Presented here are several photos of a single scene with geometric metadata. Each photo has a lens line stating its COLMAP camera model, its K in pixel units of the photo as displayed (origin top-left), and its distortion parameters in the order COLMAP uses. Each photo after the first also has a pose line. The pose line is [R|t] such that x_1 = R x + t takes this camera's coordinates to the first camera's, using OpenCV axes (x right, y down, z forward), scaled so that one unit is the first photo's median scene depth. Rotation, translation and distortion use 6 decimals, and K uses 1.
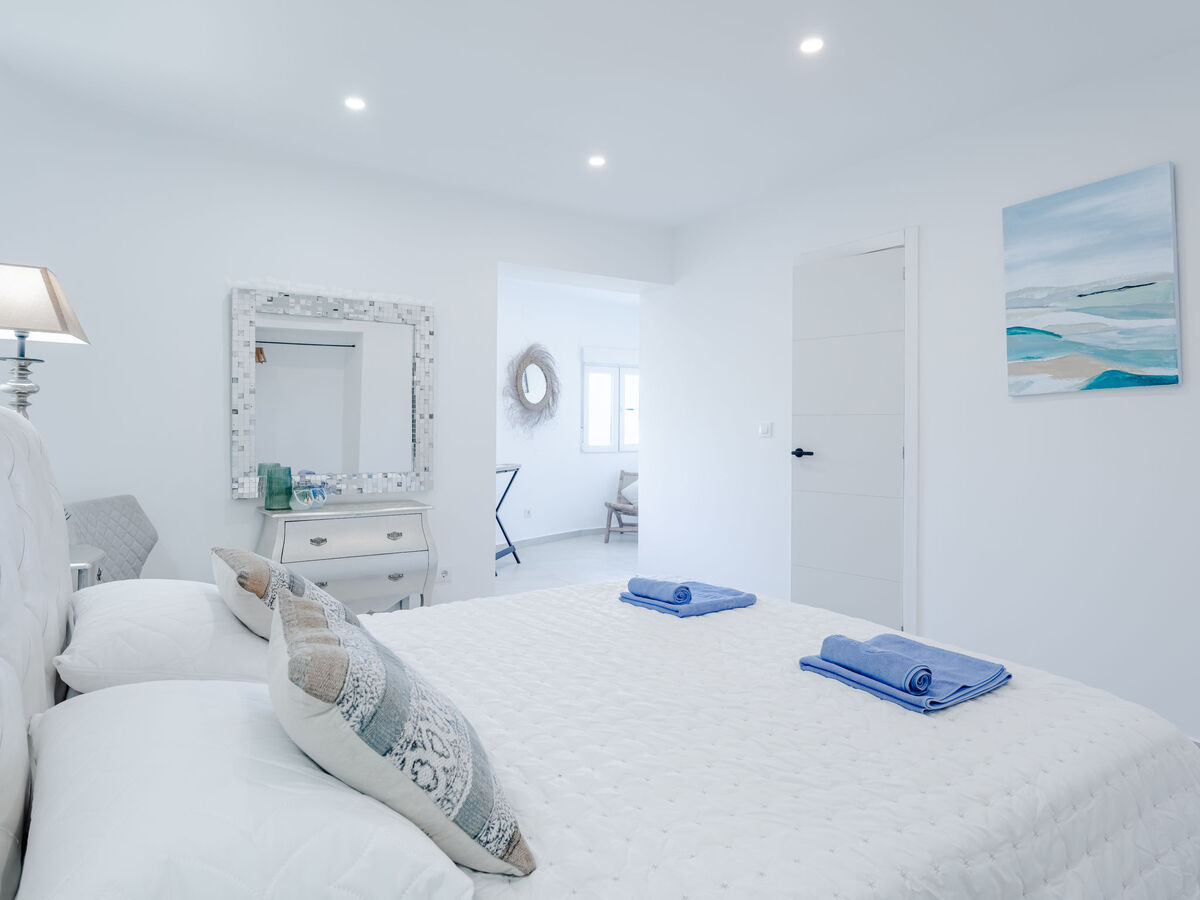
lens RADIAL K [[743.0, 0, 599.7], [0, 743.0, 444.2], [0, 0, 1]] dist [-0.001215, 0.000550]
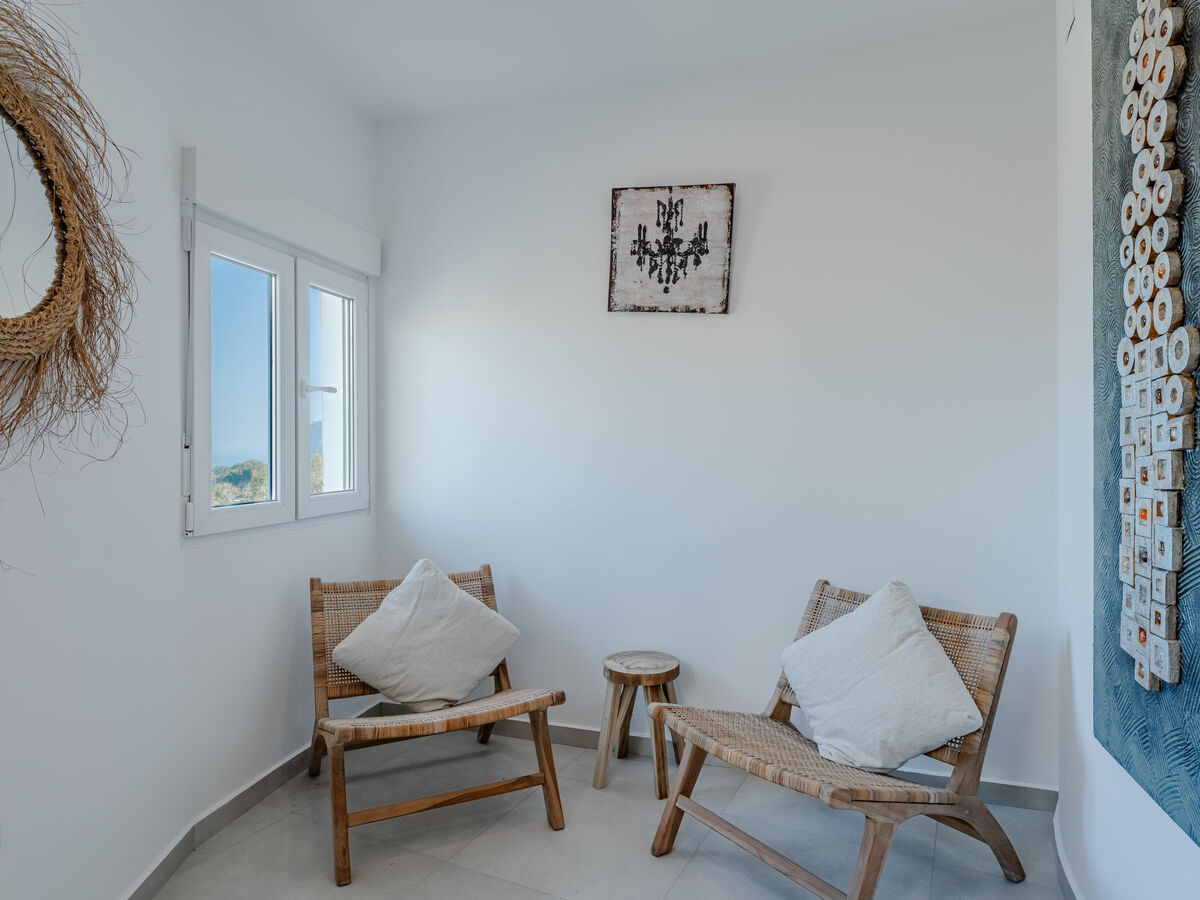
lens RADIAL K [[743.0, 0, 599.5], [0, 743.0, 449.4], [0, 0, 1]] dist [-0.001215, 0.000550]
pose [[0.746705, -0.011403, 0.665057, -0.092253], [0.021692, 0.999739, -0.007213, -0.015942], [-0.664801, 0.019812, 0.746758, 0.700132]]
